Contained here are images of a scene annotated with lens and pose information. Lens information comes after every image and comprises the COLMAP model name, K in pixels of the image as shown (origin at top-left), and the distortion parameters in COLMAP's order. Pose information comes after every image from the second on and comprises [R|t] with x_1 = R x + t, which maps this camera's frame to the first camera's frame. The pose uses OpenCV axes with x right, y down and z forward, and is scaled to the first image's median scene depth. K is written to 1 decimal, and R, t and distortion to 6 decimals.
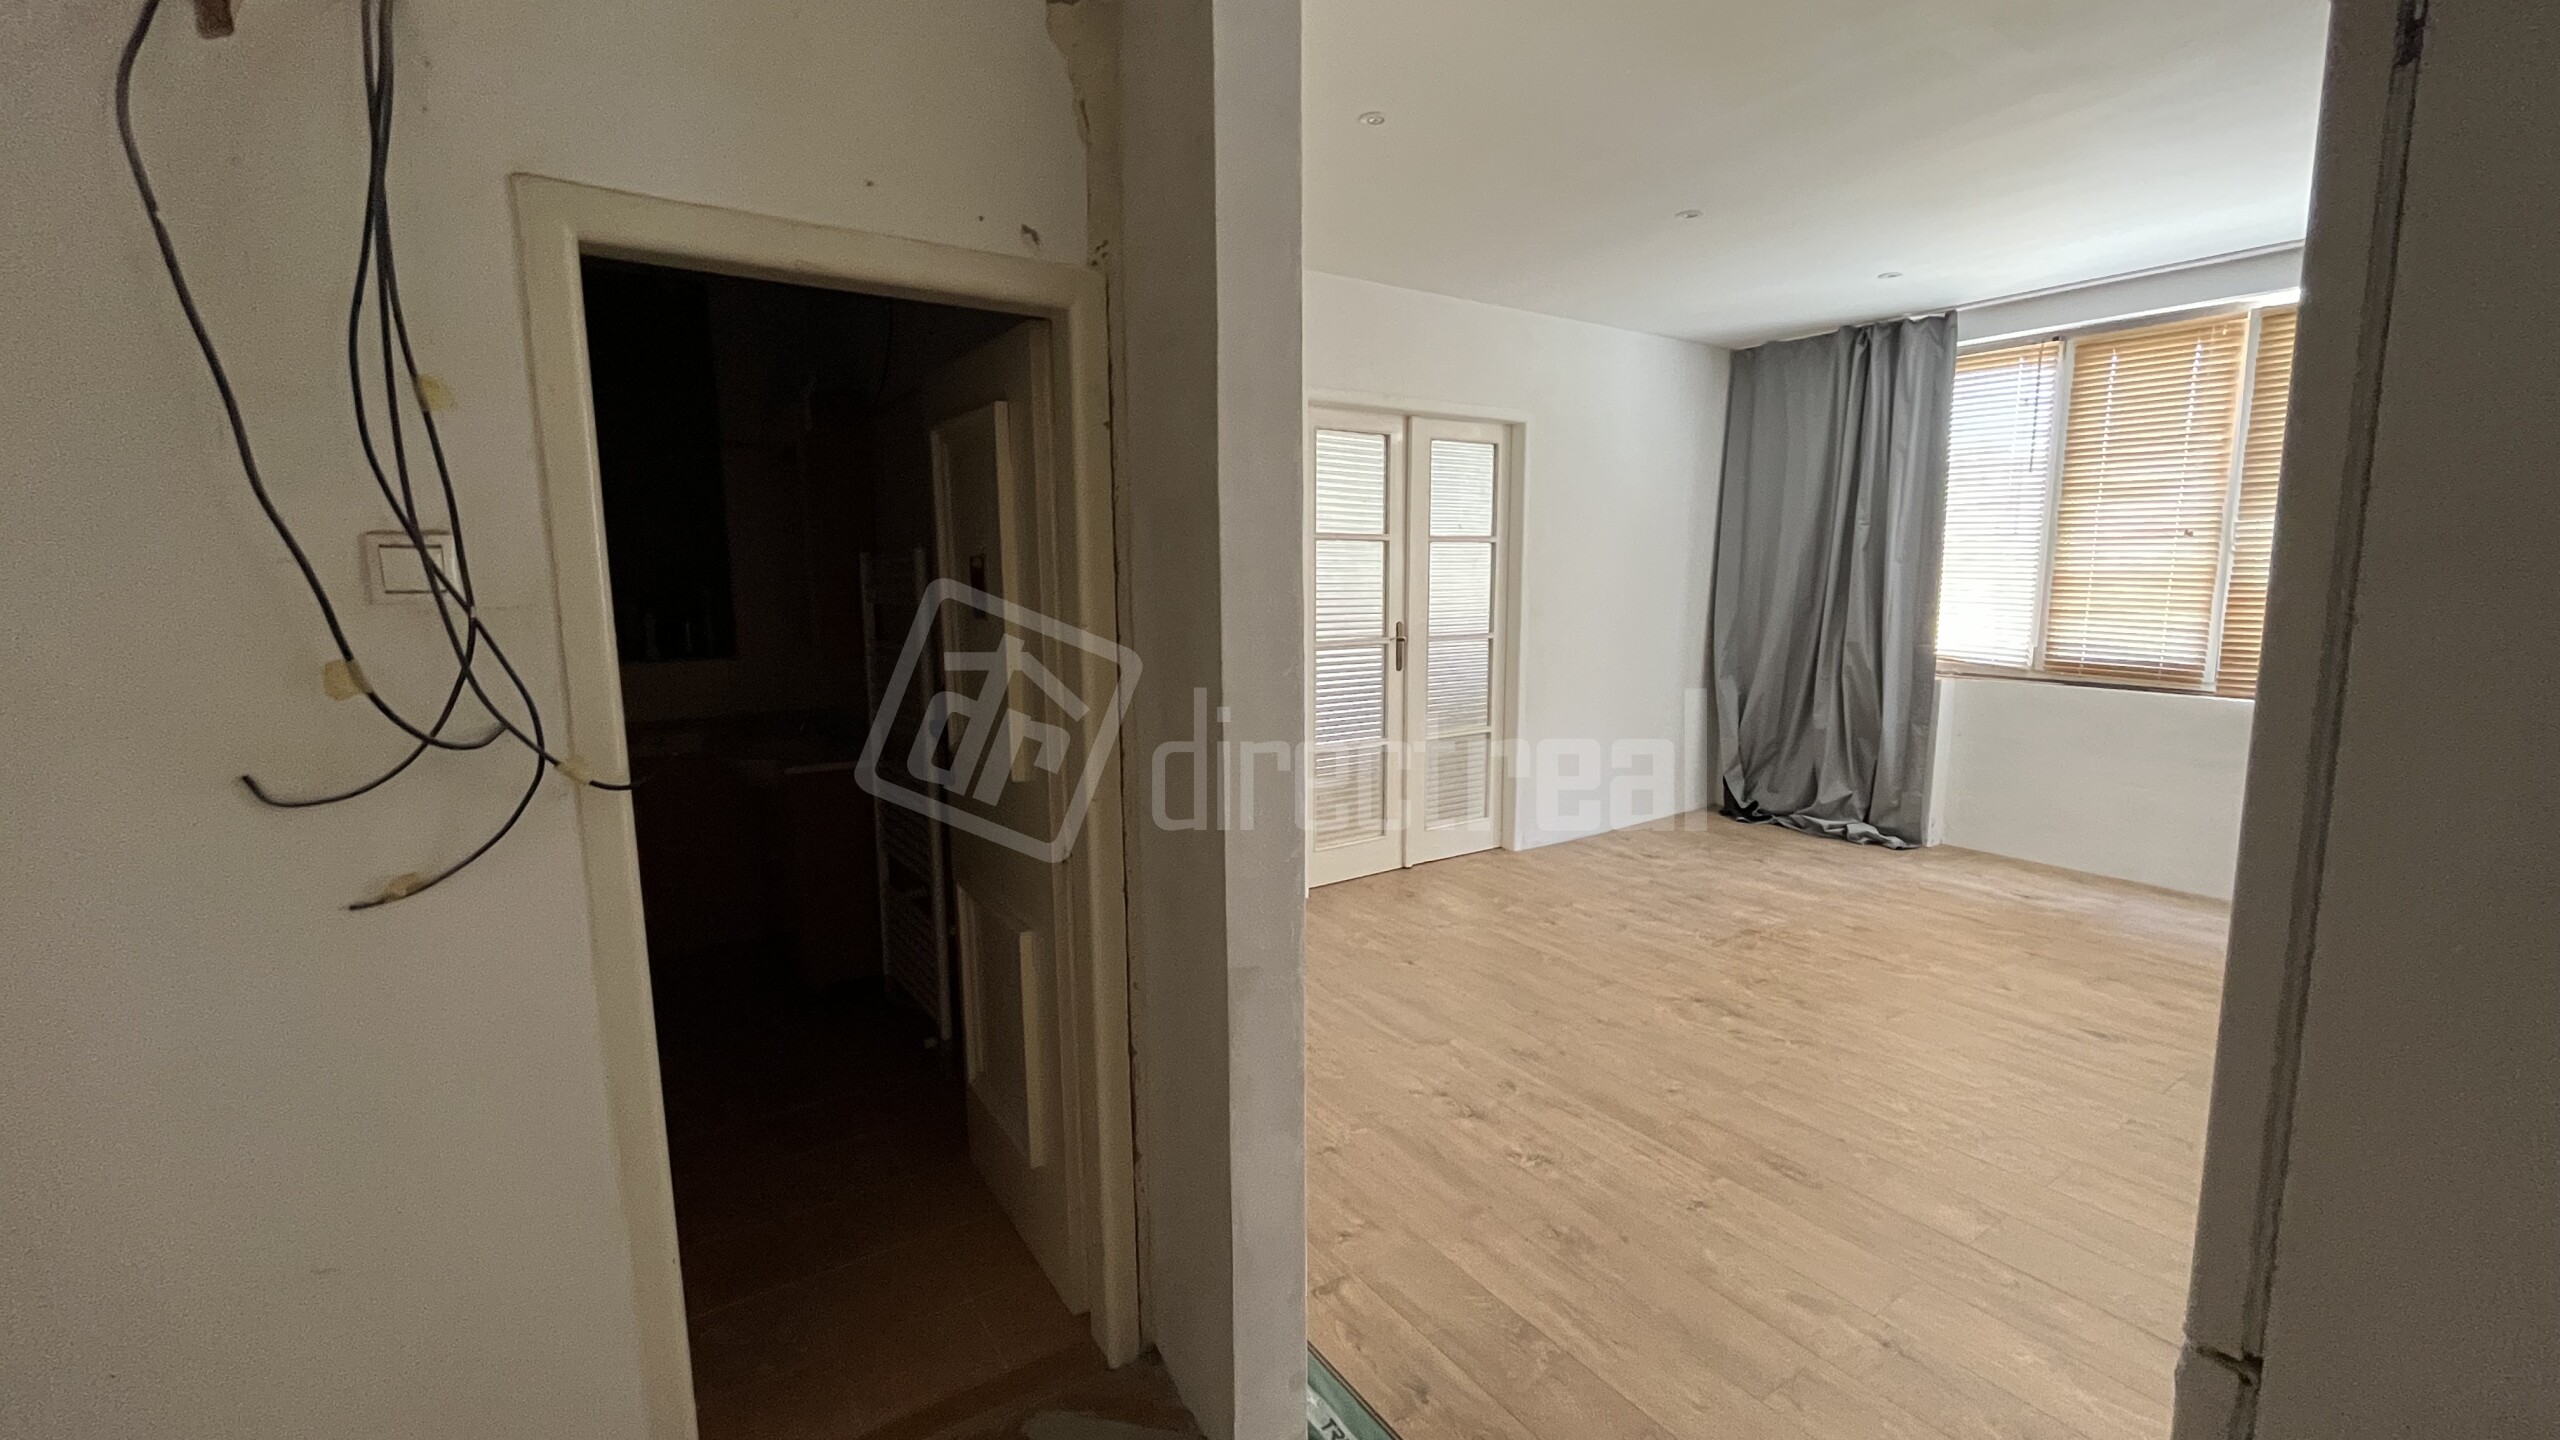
lens RADIAL K [[1037.1, 0, 1280.0], [0, 1037.1, 720.0], [0, 0, 1]] dist [0.000637, -0.000050]
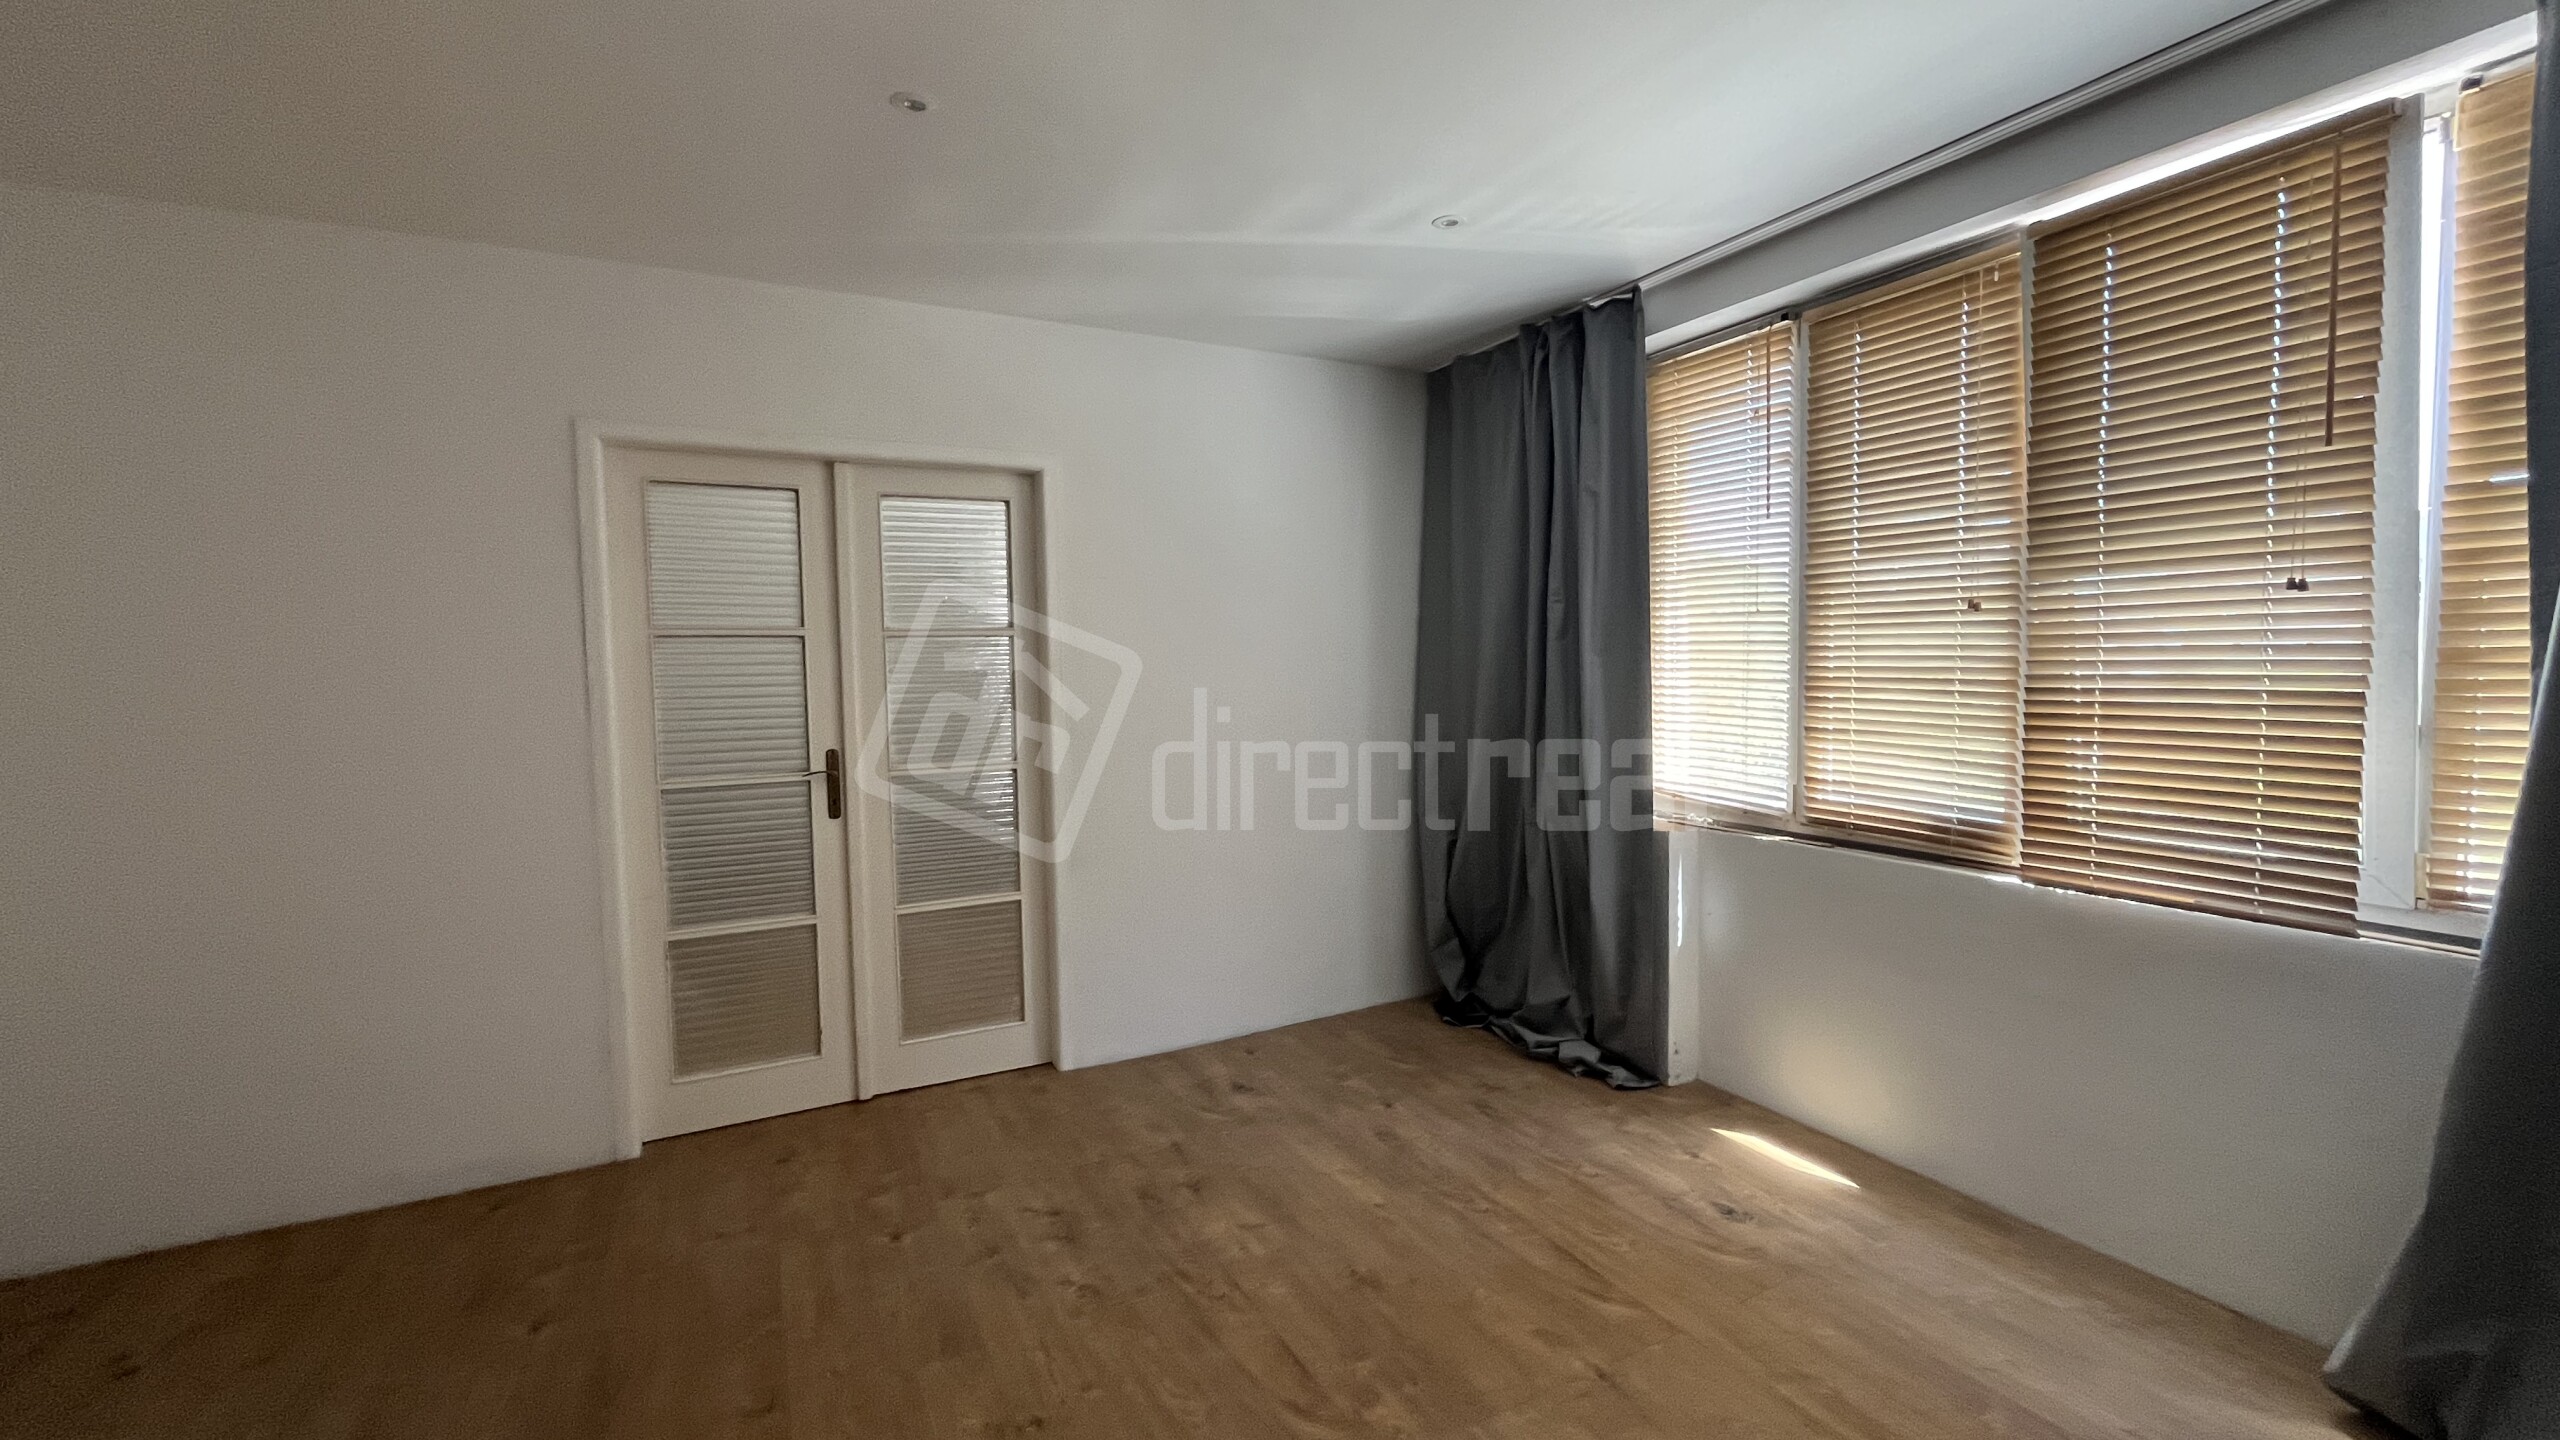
lens RADIAL K [[1037.1, 0, 1280.0], [0, 1037.1, 720.0], [0, 0, 1]] dist [0.000637, -0.000050]
pose [[0.993801, -0.005194, -0.111055, 0.495751], [-0.004543, 0.996177, -0.087244, -0.054077], [0.111084, 0.087207, 0.989977, 0.332567]]
